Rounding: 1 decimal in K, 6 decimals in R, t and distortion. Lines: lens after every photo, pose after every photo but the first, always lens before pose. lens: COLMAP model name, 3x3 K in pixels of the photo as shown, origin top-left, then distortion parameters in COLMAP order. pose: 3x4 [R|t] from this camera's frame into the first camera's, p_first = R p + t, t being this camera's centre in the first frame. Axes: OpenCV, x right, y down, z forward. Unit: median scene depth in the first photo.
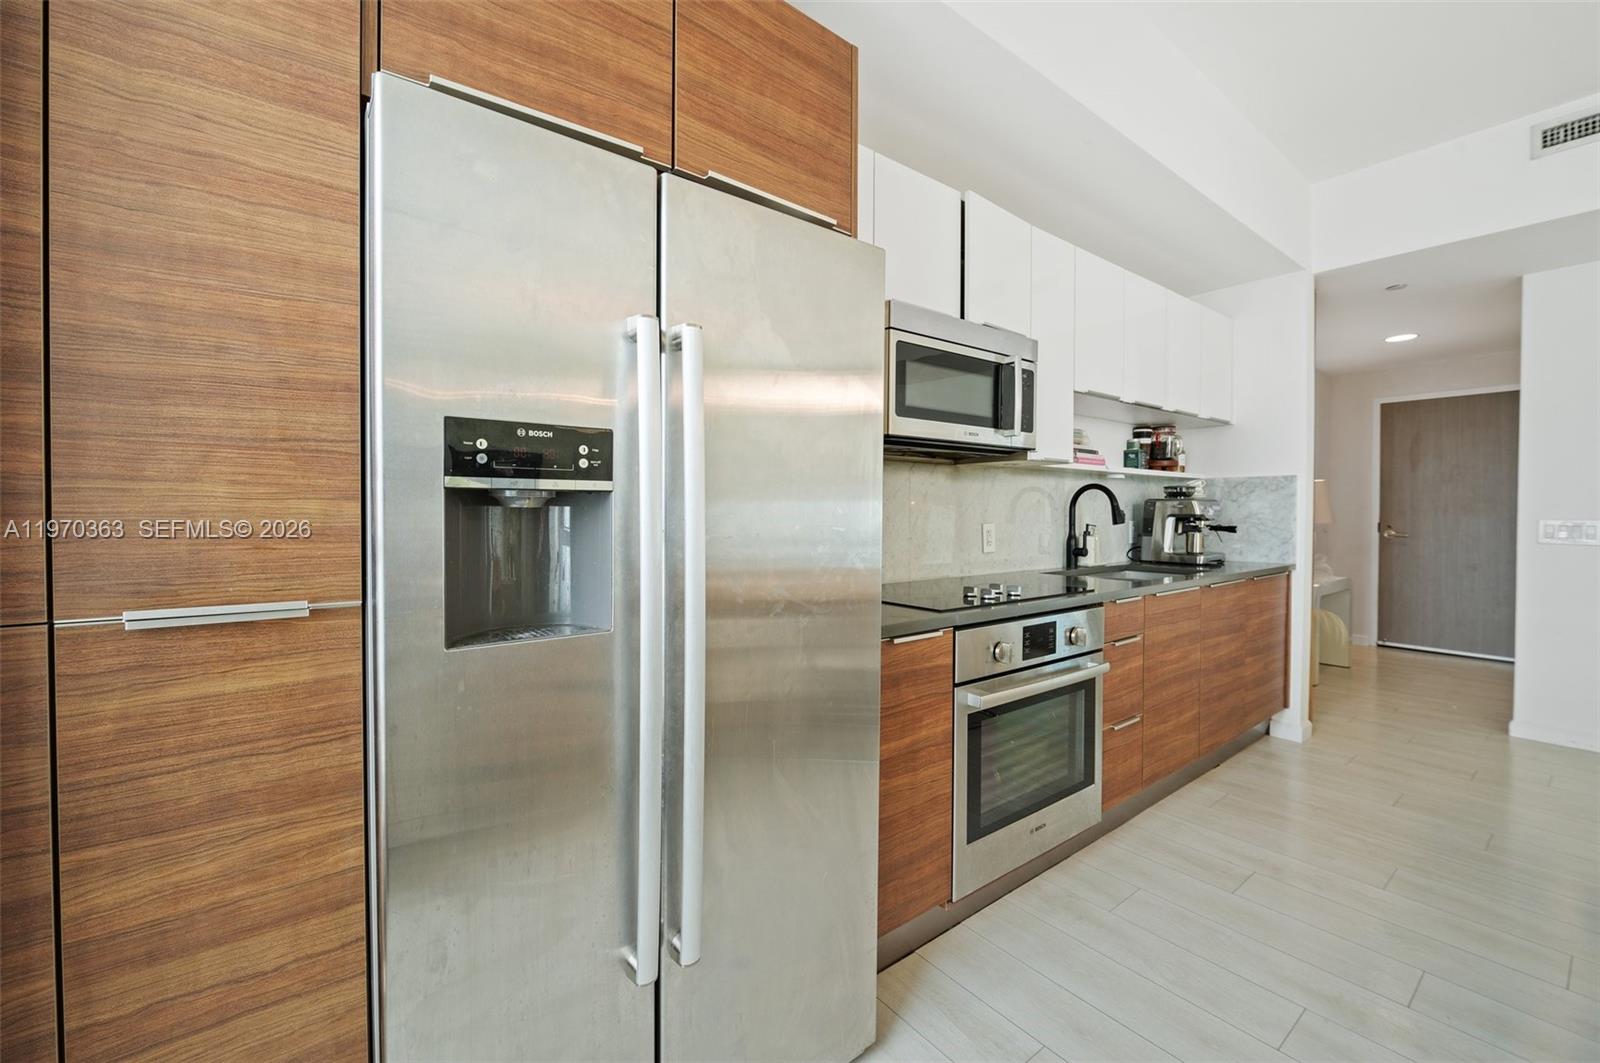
lens RADIAL K [[665.4, 0, 803.3], [0, 665.4, 526.8], [0, 0, 1]] dist [0.010151, 0.000300]
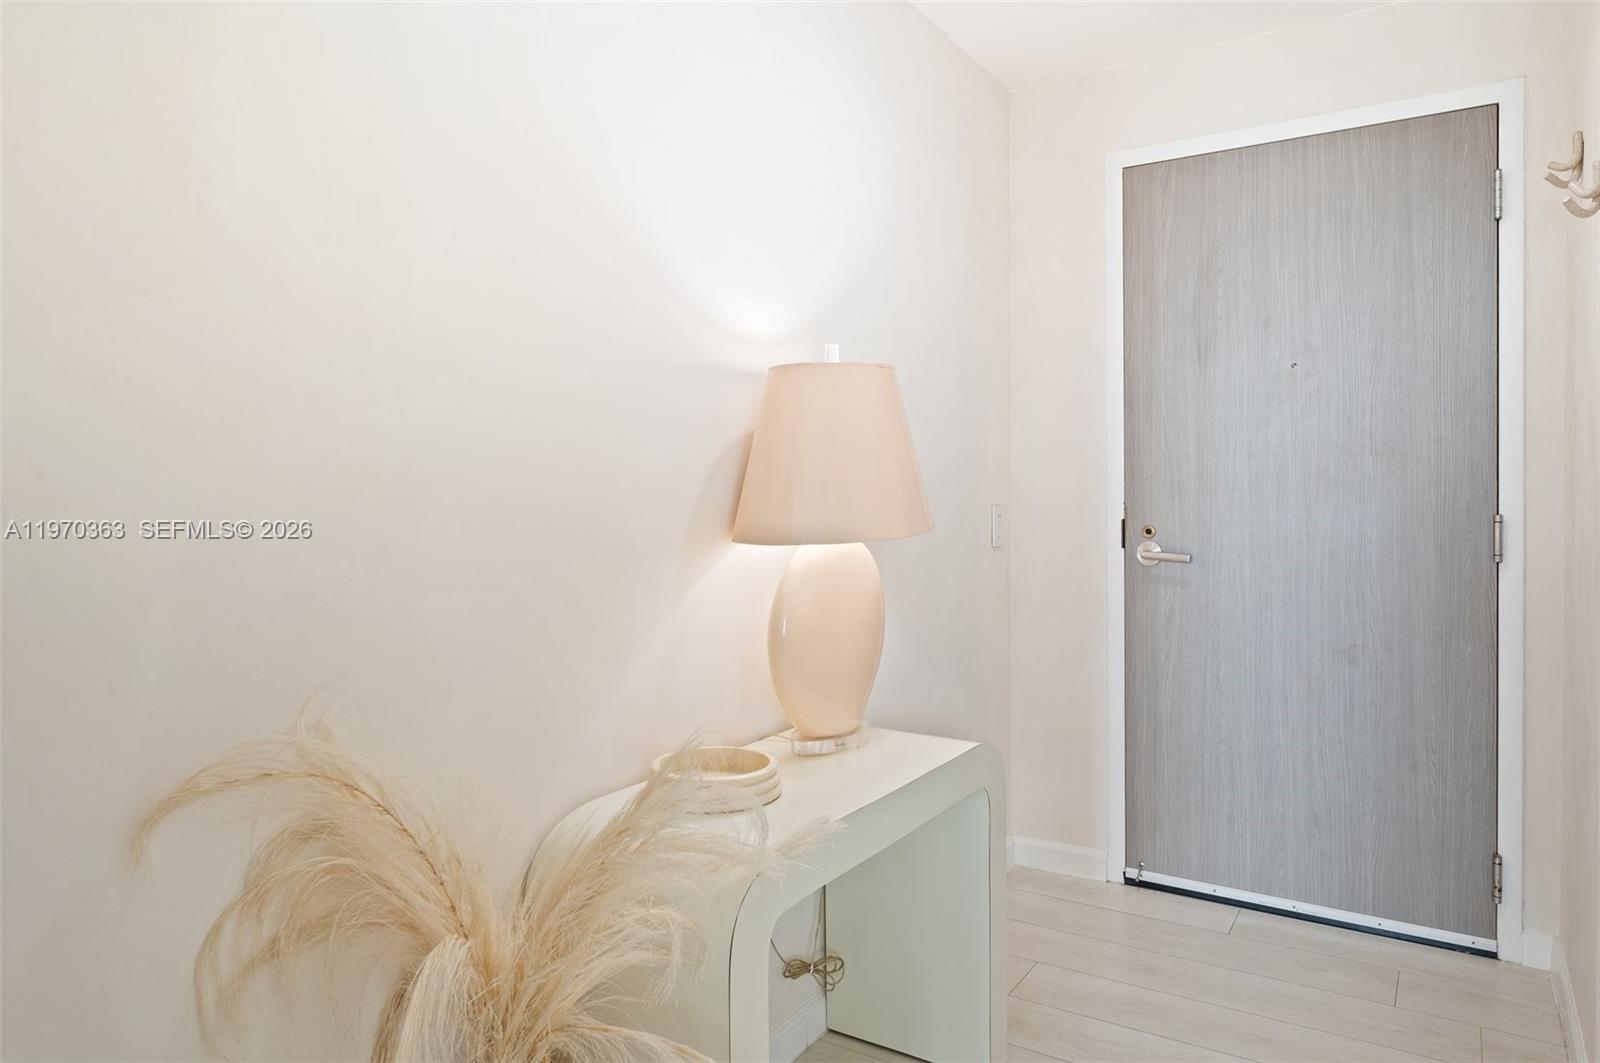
lens RADIAL K [[992.9, 0, 797.9], [0, 992.9, 532.9], [0, 0, 1]] dist [0.002886, 0.000185]
pose [[0.939869, 0.001908, 0.341529, 0.540773], [0.004454, 0.999831, -0.017844, 0.008580], [-0.341505, 0.018292, 0.939702, 0.594483]]
